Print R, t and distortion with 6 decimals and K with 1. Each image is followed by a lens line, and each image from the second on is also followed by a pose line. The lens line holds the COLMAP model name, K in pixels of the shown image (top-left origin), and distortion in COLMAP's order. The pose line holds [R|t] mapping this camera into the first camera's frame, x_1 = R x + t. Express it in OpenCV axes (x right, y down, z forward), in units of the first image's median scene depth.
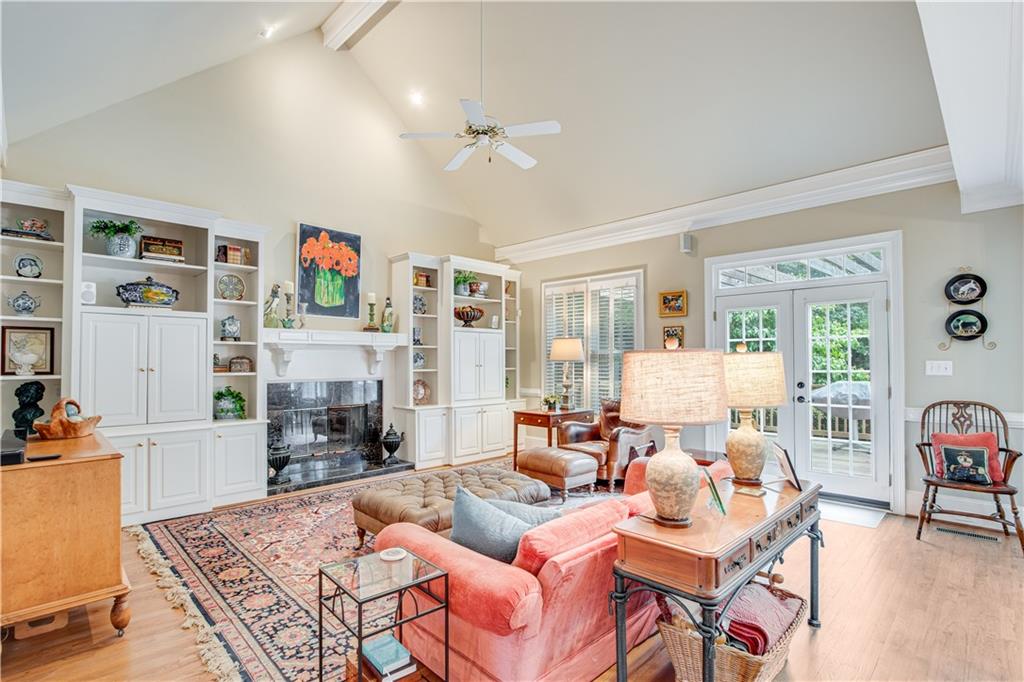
lens RADIAL K [[475.2, 0, 494.7], [0, 475.2, 351.2], [0, 0, 1]] dist [-0.022712, 0.004318]
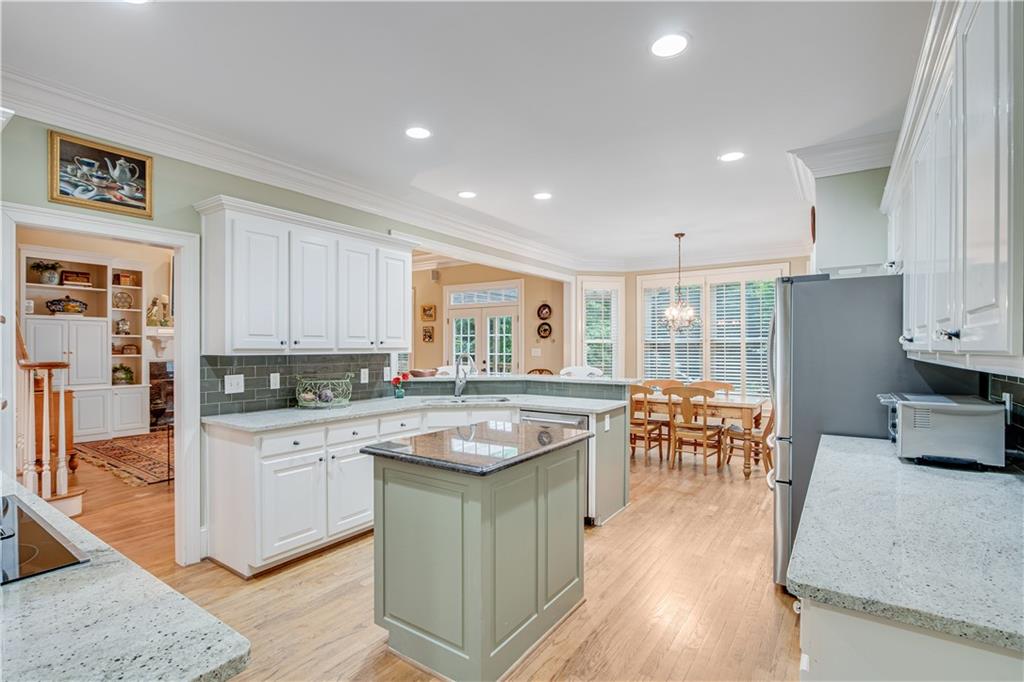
lens RADIAL K [[475.2, 0, 503.3], [0, 475.2, 349.0], [0, 0, 1]] dist [-0.022712, 0.004318]
pose [[0.981820, 0.002516, 0.189796, 0.382512], [-0.006811, 0.999735, 0.021982, -0.016483], [-0.189691, -0.022875, 0.981577, -0.764266]]
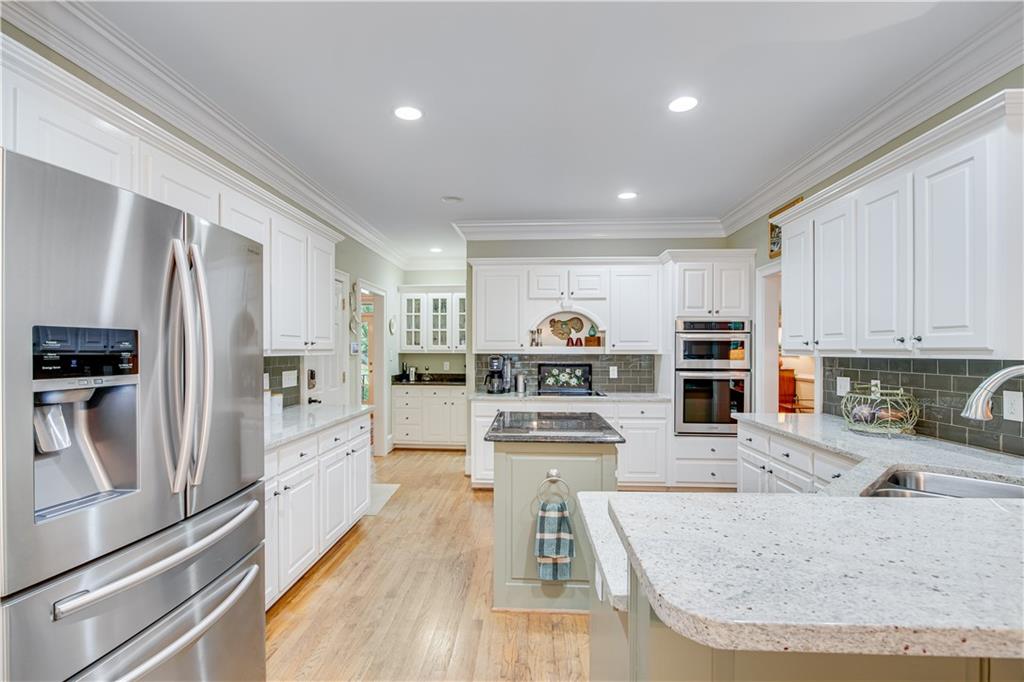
lens RADIAL K [[475.2, 0, 498.0], [0, 475.2, 348.9], [0, 0, 1]] dist [-0.022712, 0.004318]
pose [[-0.735558, 0.001184, -0.677460, 0.903615], [0.013821, 0.999817, -0.013259, 0.000599], [0.677321, -0.019116, -0.735440, 0.100665]]
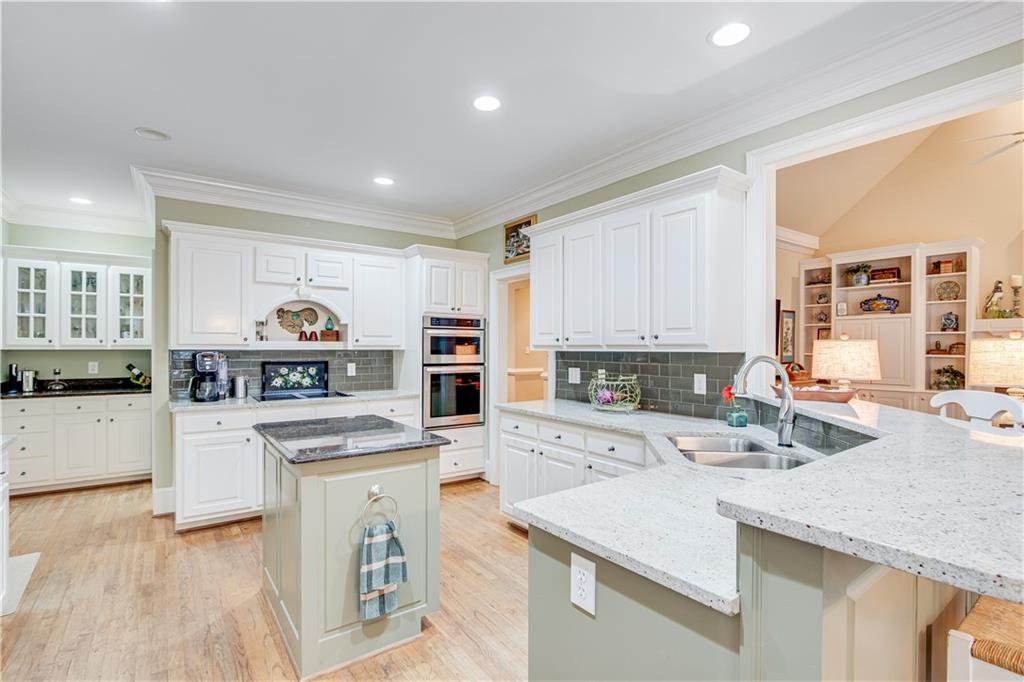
lens RADIAL K [[482.2, 0, 500.8], [0, 482.2, 344.6], [0, 0, 1]] dist [-0.018590, 0.004330]
pose [[-0.137192, -0.000004, -0.990544, 0.933321], [0.016333, 0.999864, -0.002266, -0.001413], [0.990410, -0.016489, -0.137173, -0.059071]]
